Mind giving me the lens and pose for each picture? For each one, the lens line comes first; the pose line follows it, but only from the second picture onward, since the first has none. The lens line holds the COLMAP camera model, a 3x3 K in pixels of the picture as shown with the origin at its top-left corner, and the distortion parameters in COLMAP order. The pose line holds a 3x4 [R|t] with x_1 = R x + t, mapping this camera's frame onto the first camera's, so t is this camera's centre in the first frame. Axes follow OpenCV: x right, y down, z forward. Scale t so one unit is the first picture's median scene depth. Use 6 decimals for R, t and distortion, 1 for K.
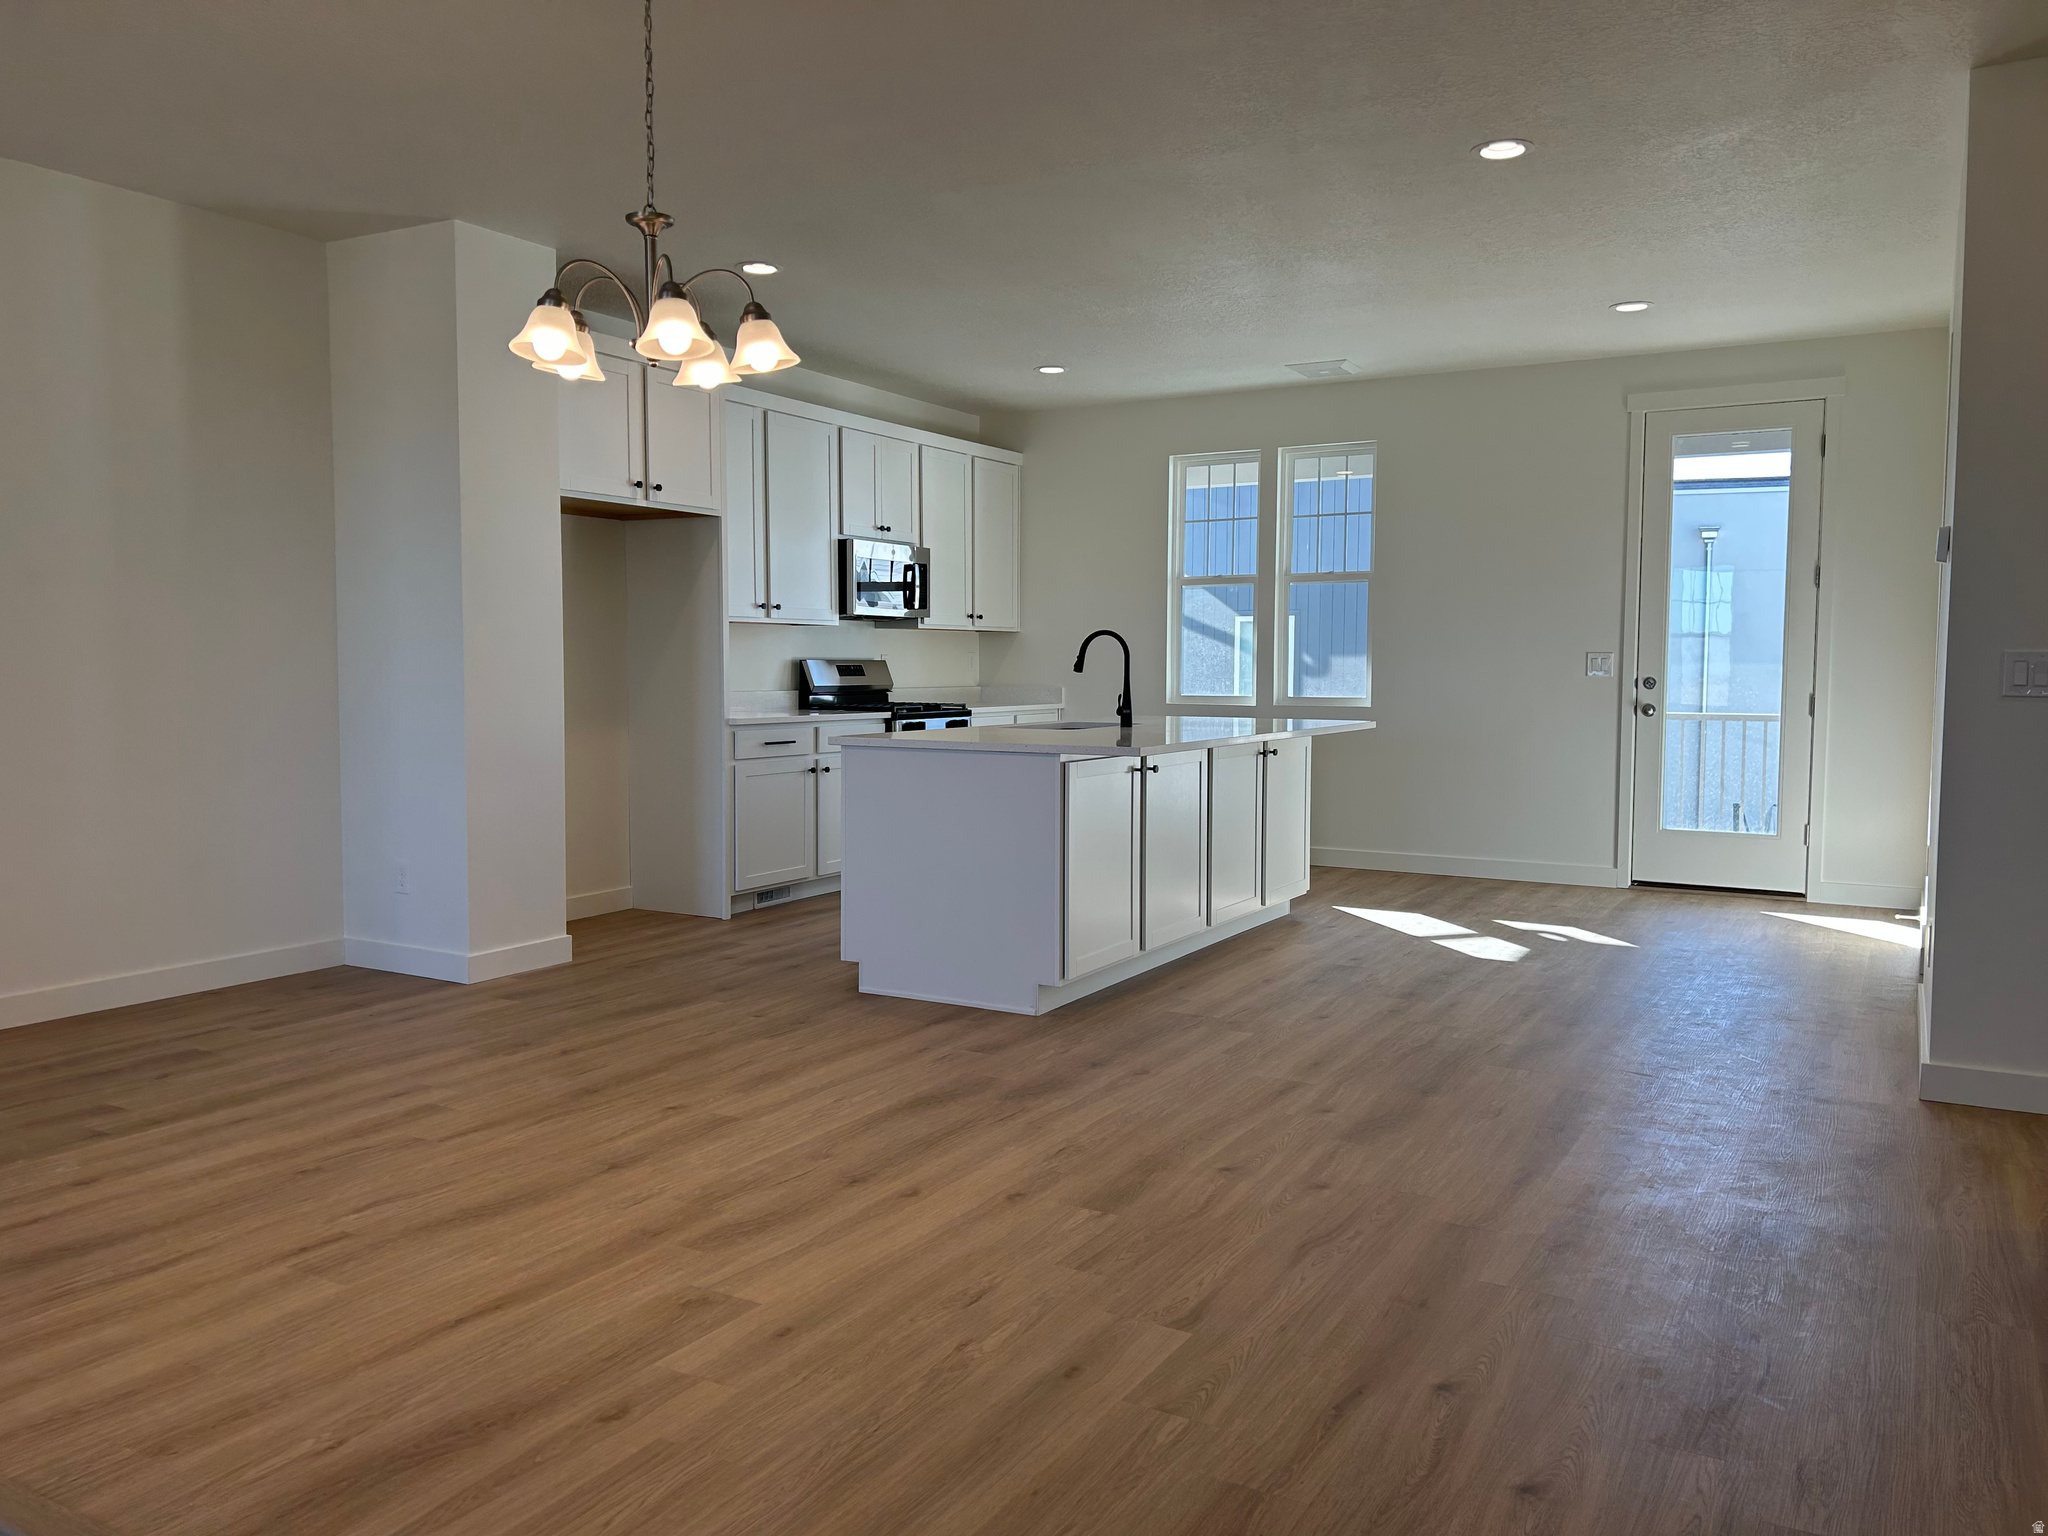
lens RADIAL K [[1534.7, 0, 1019.7], [0, 1534.7, 764.5], [0, 0, 1]] dist [0.069041, -0.065305]
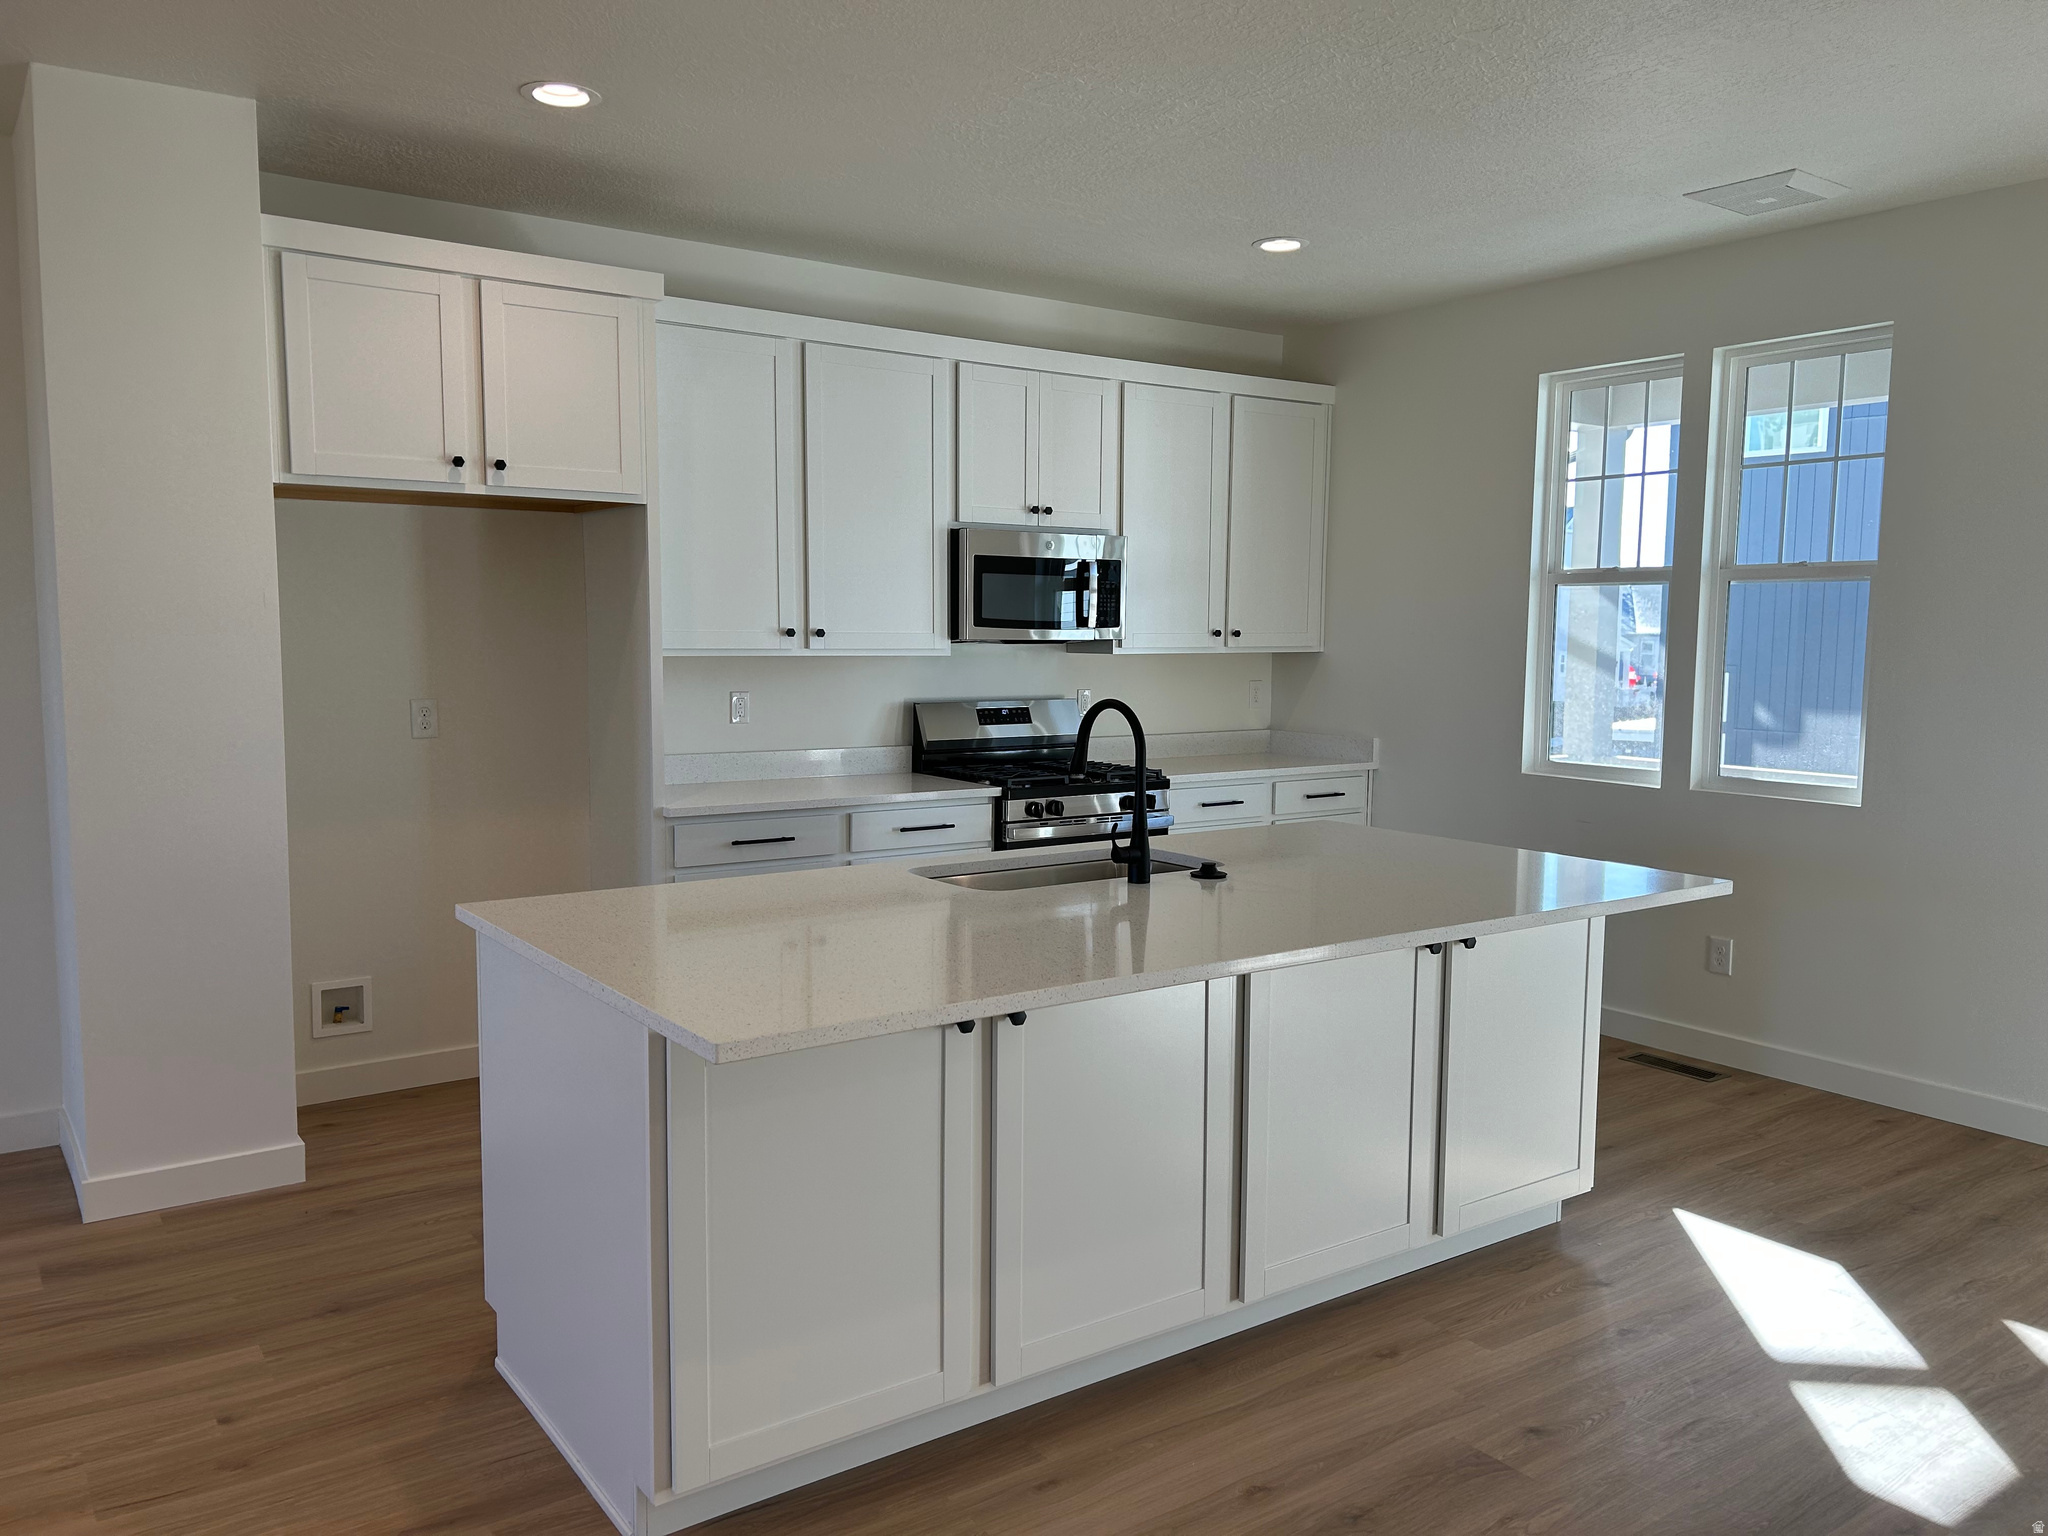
lens RADIAL K [[1534.7, 0, 1022.5], [0, 1534.7, 785.3], [0, 0, 1]] dist [0.069041, -0.065305]
pose [[0.909496, 0.048553, -0.412867, 0.253890], [-0.034572, 0.998550, 0.041270, -0.079952], [0.414272, -0.023261, 0.909856, 0.501722]]
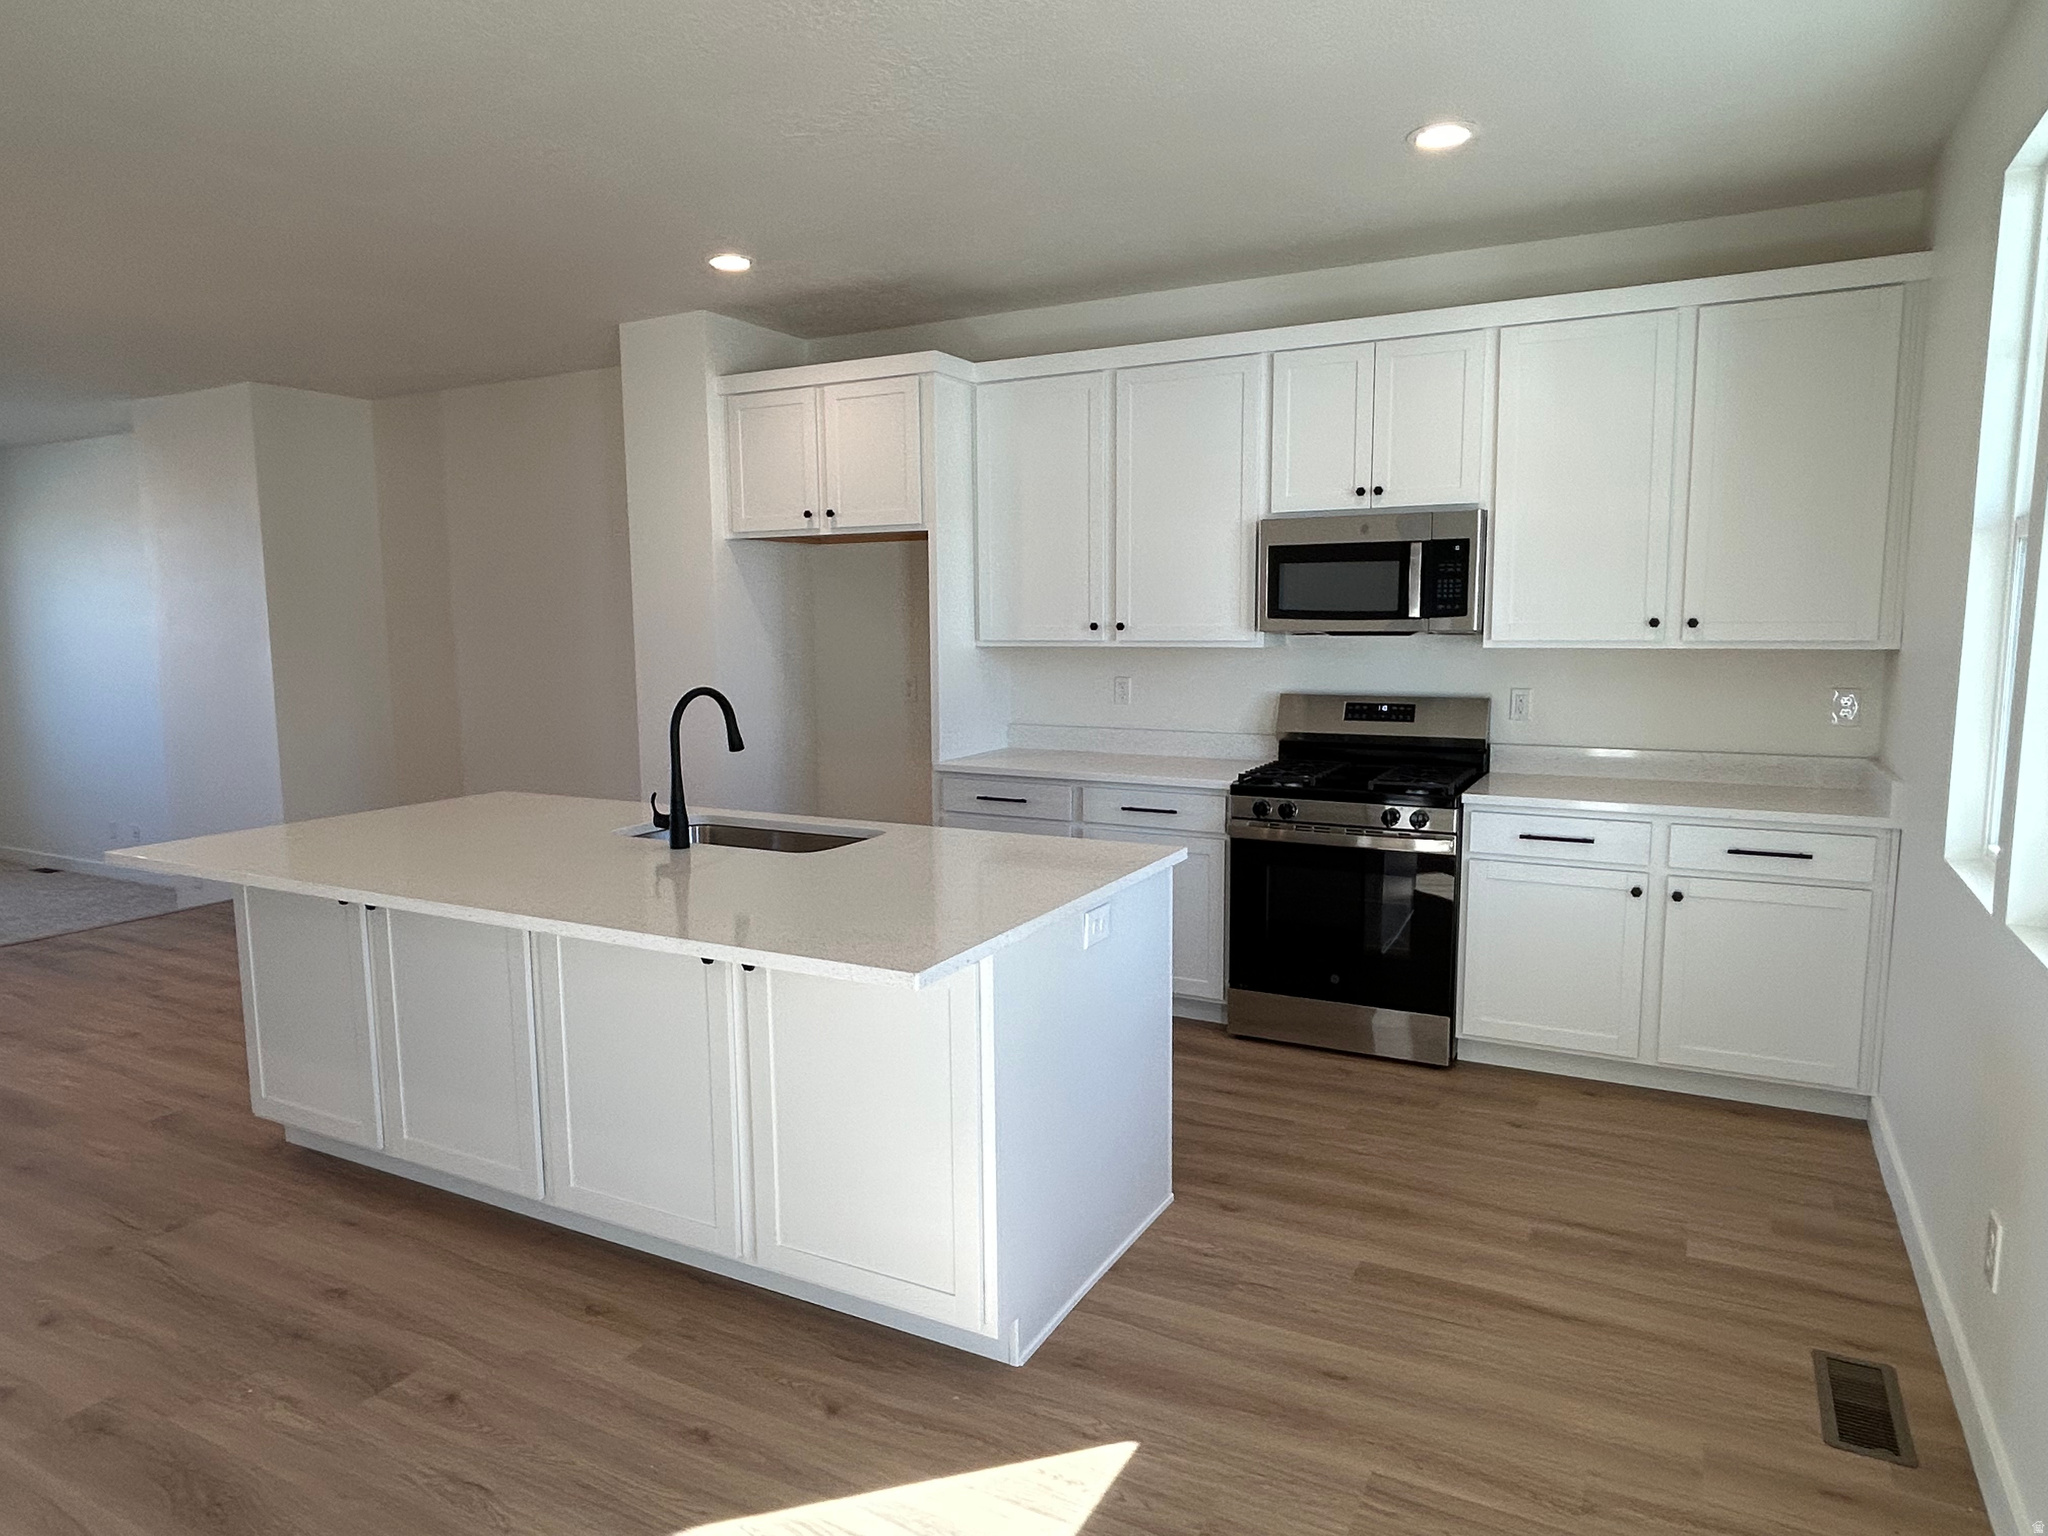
lens RADIAL K [[1267.8, 0, 1013.3], [0, 1267.8, 776.1], [0, 0, 1]] dist [-0.001974, -0.001579]
pose [[0.028412, 0.125107, -0.991736, 0.579753], [-0.057910, 0.990677, 0.123314, -0.125248], [0.997917, 0.053928, 0.035392, 1.124666]]
